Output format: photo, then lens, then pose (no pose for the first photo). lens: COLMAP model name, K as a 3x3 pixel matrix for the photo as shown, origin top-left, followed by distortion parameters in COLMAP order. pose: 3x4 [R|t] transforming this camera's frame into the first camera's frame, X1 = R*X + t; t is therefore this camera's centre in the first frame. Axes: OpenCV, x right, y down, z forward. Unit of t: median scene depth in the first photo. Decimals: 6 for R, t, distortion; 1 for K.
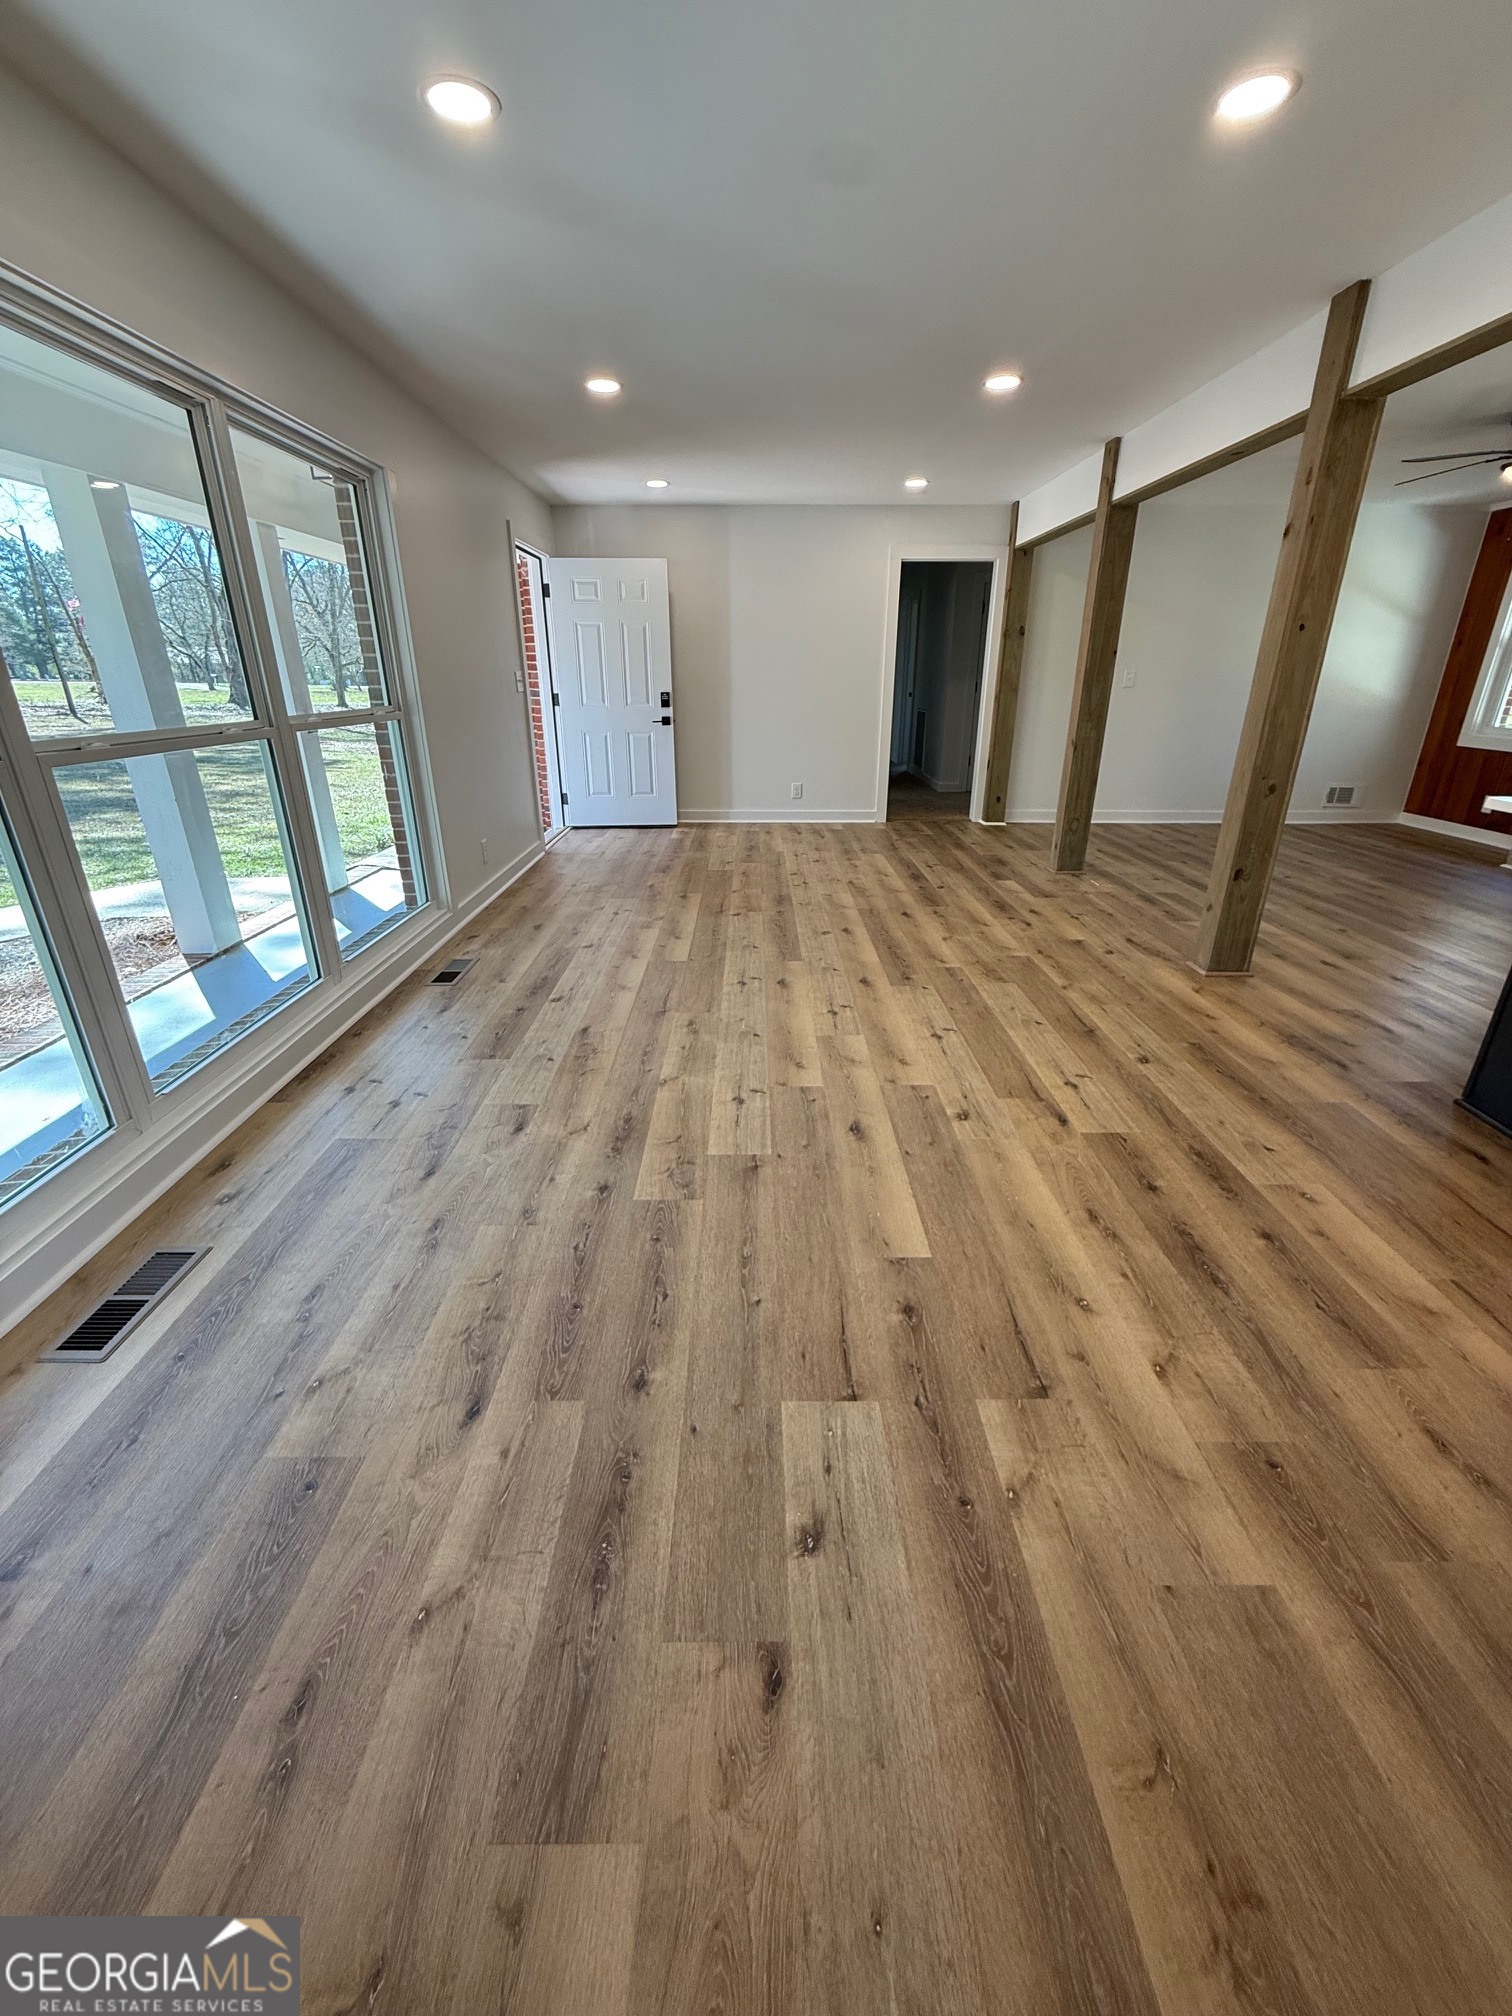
lens RADIAL K [[800.7, 0, 753.9], [0, 800.7, 990.5], [0, 0, 1]] dist [-0.001020, -0.000149]
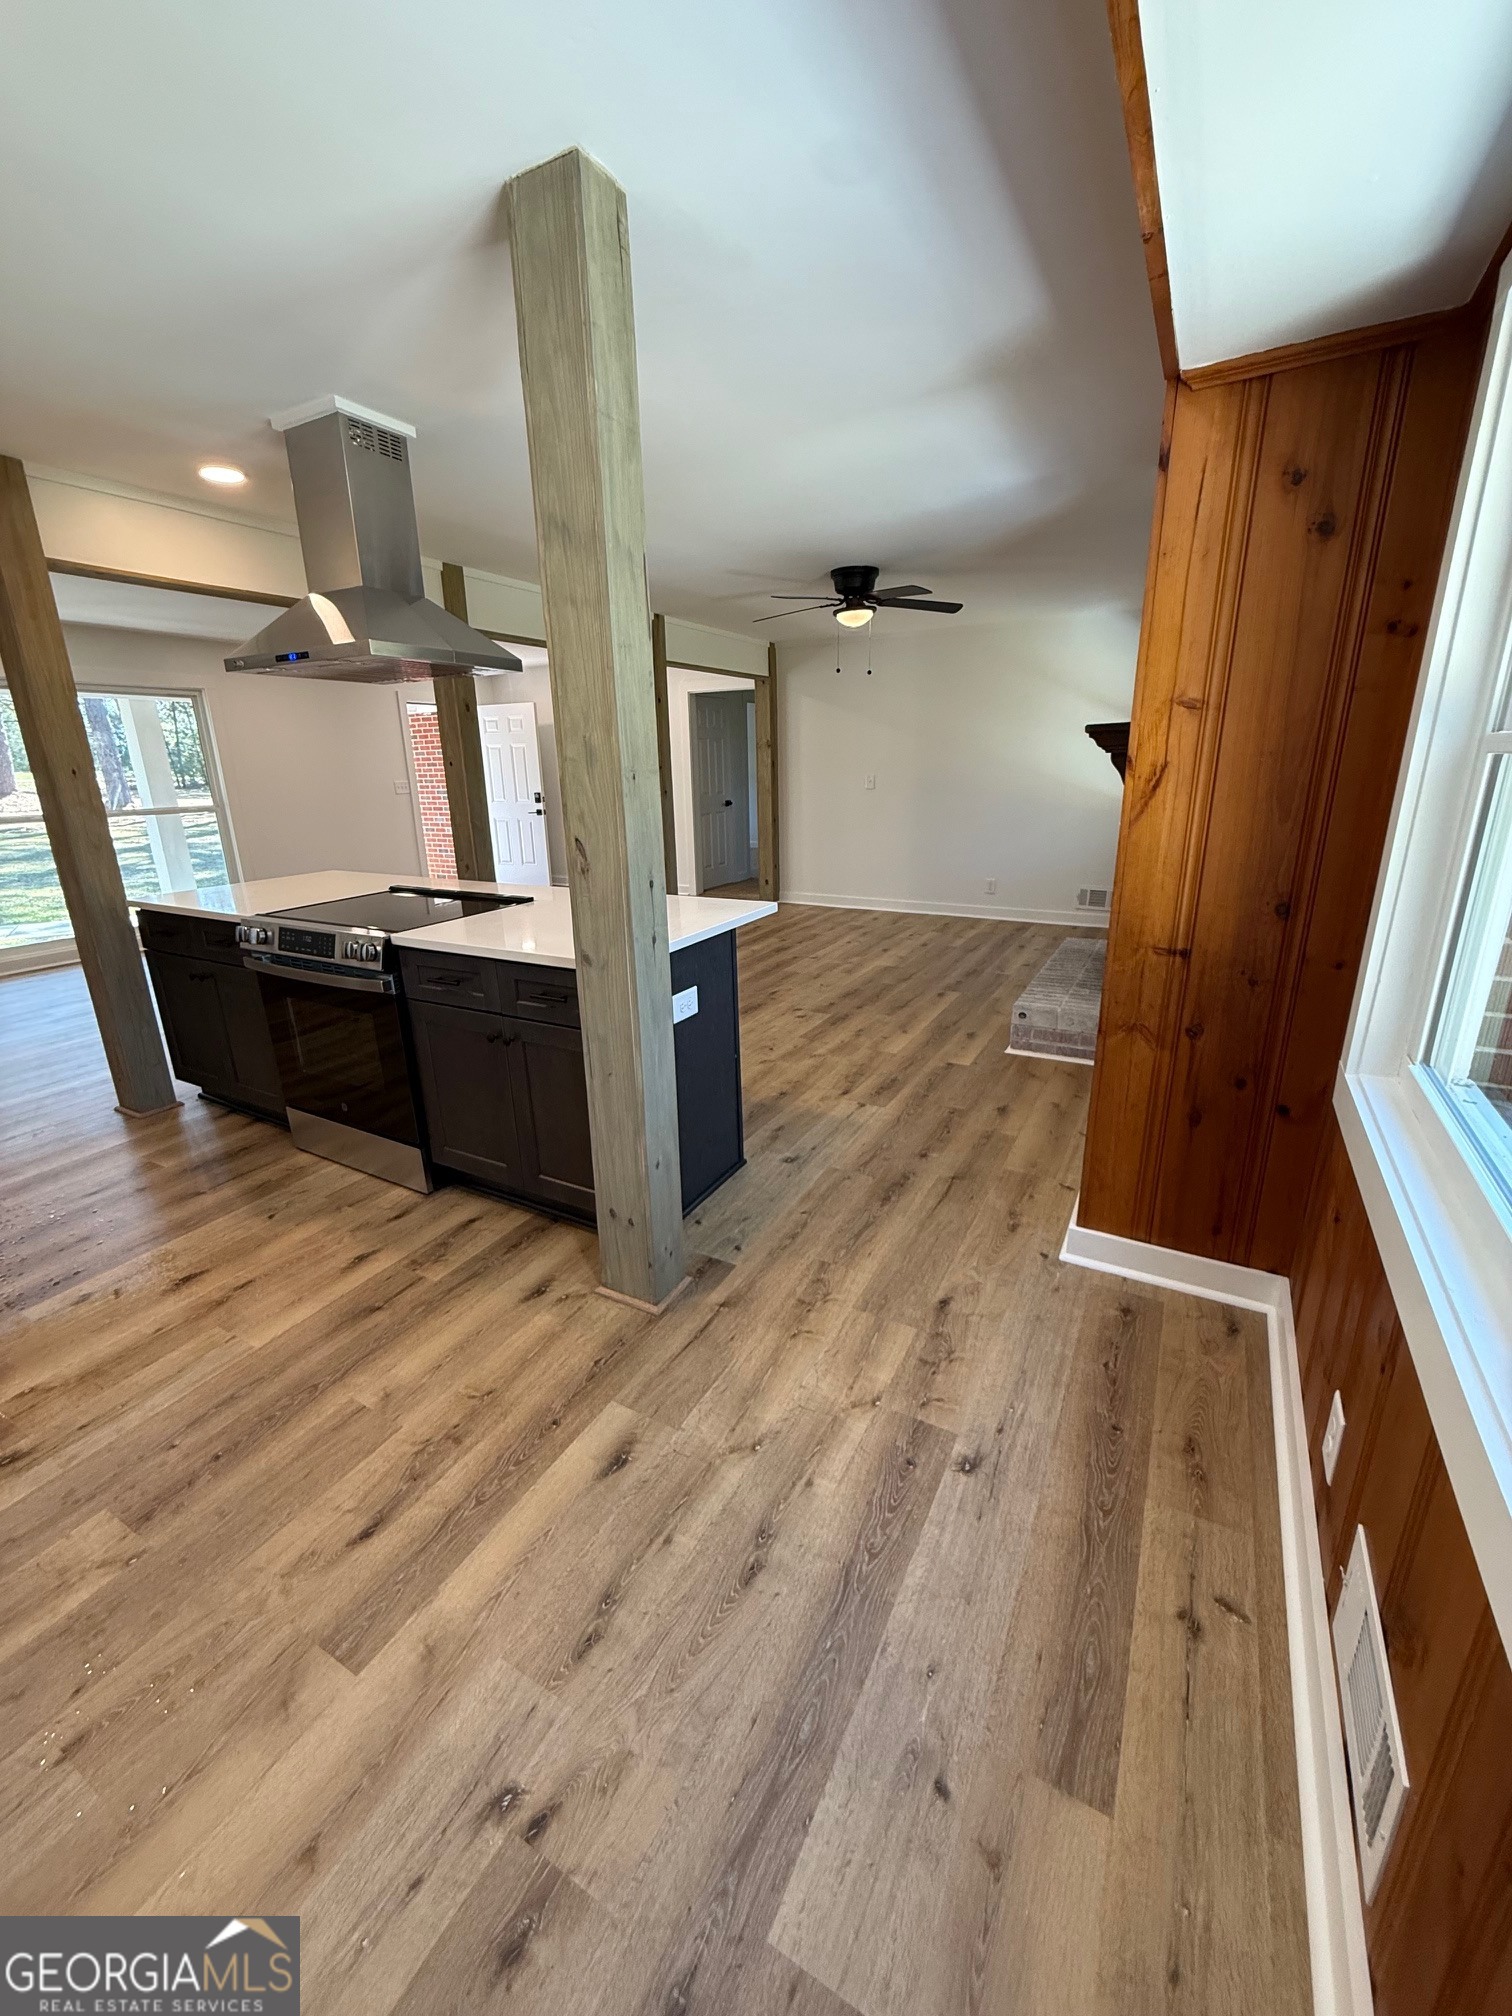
lens RADIAL K [[800.7, 0, 753.7], [0, 800.7, 999.2], [0, 0, 1]] dist [-0.001020, -0.000149]
pose [[0.876376, 0.123015, -0.465653, 1.586855], [-0.163790, 0.985329, -0.047957, -0.023338], [0.452922, 0.118298, 0.883667, -0.027123]]
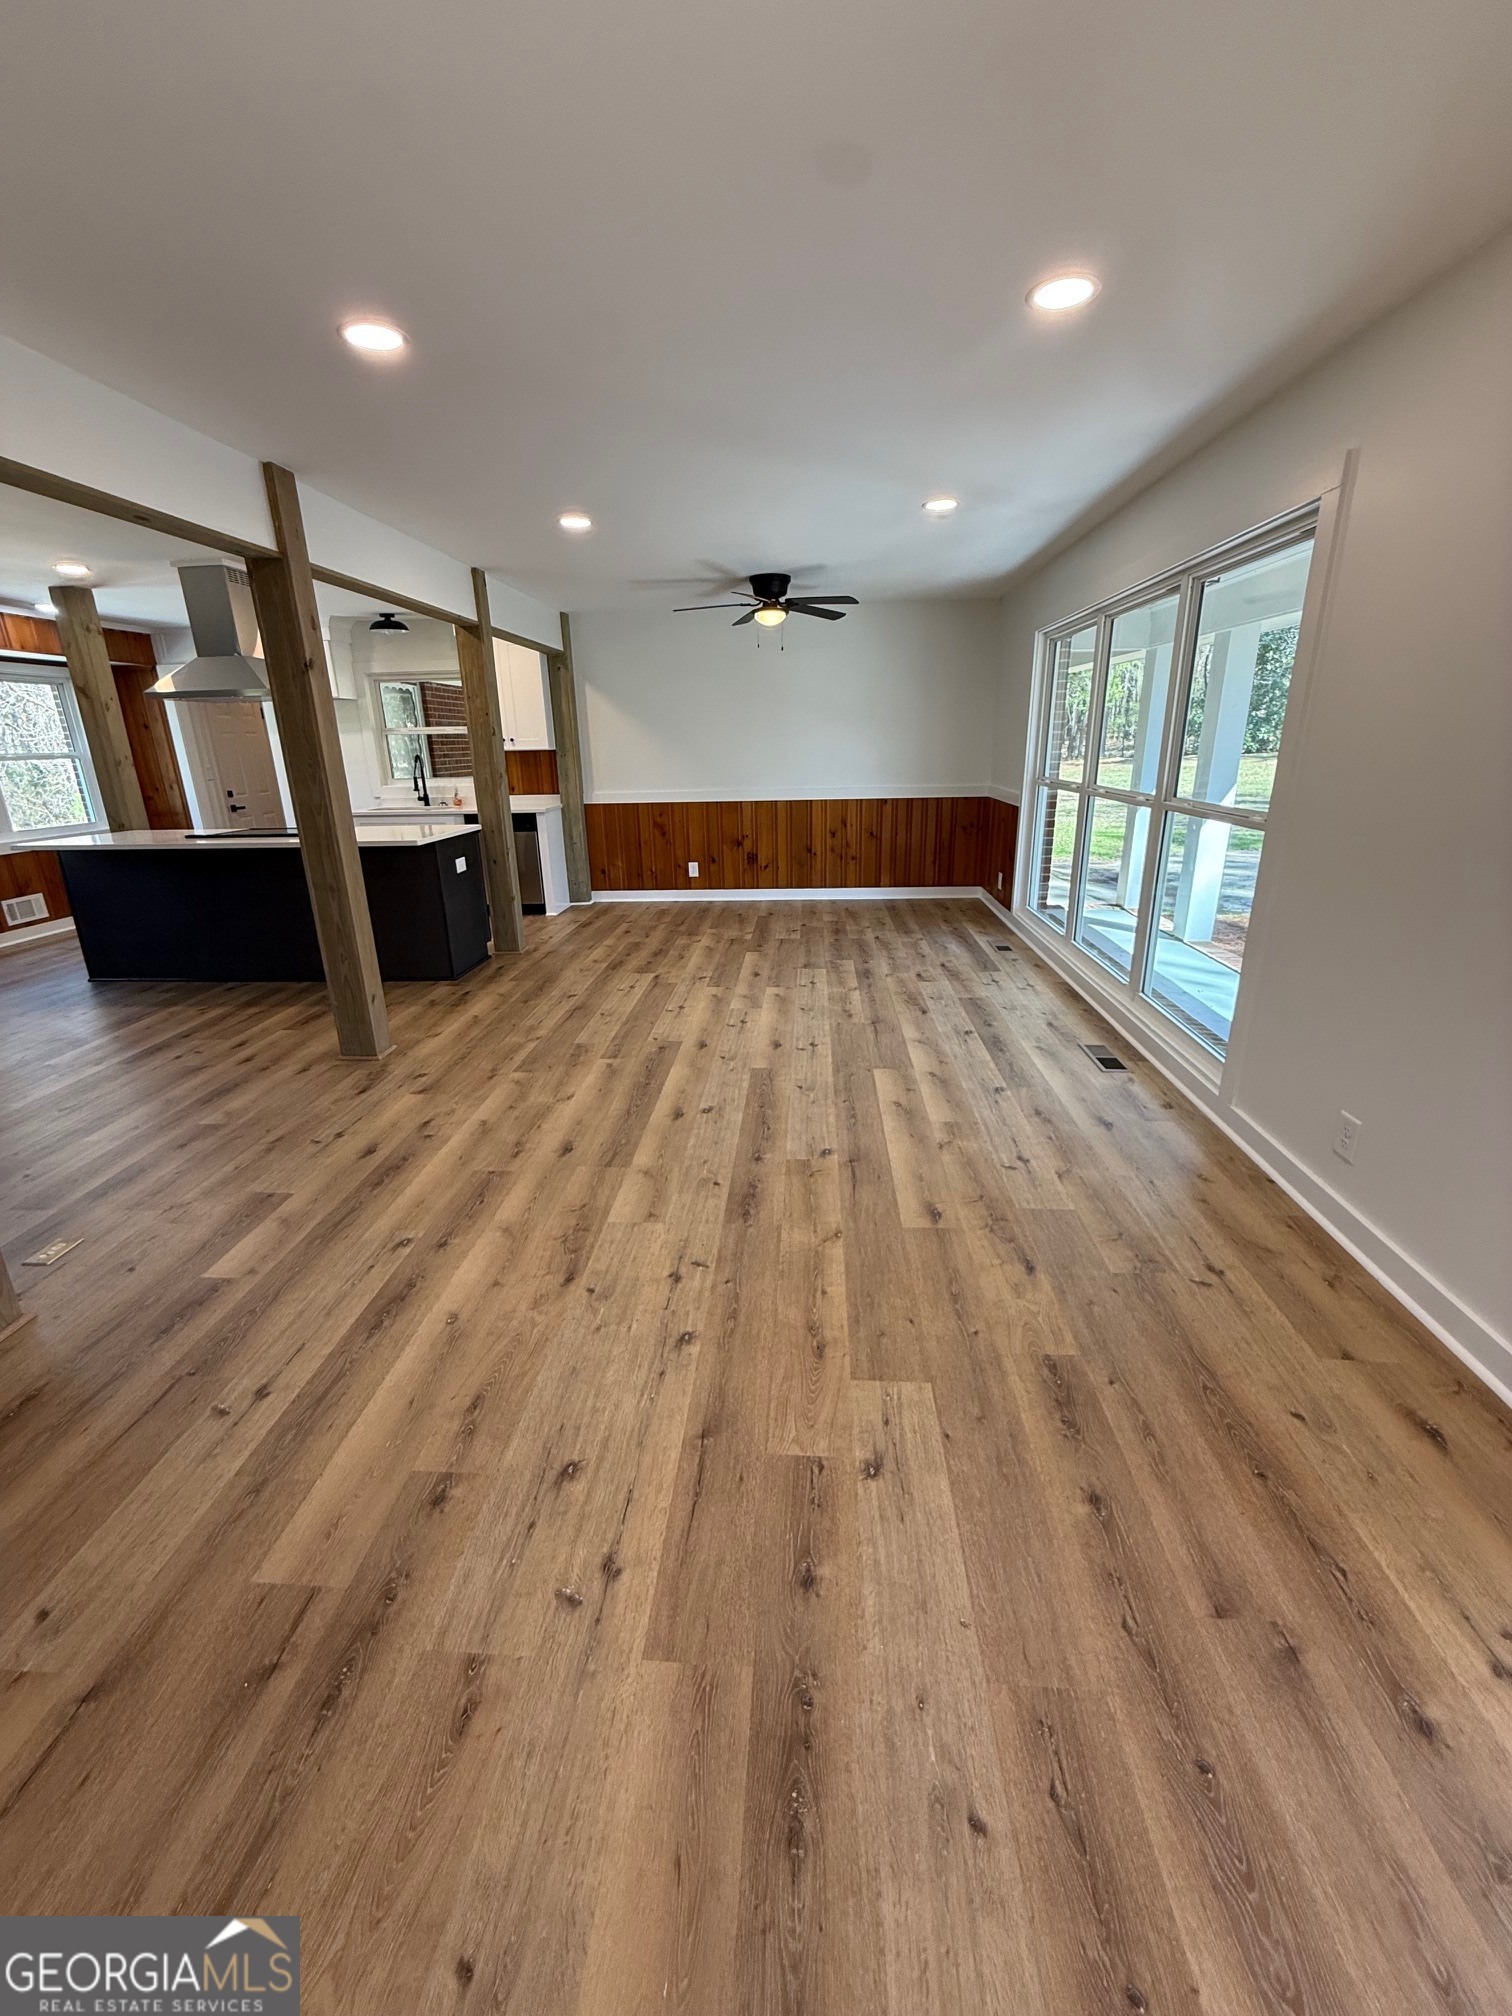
lens RADIAL K [[800.7, 0, 760.8], [0, 800.7, 1006.1], [0, 0, 1]] dist [-0.001020, -0.000149]
pose [[-0.997734, 0.003662, 0.067184, -0.015729], [0.046271, 0.762260, 0.645615, -0.717857], [-0.048847, 0.647260, -0.760702, 1.693726]]
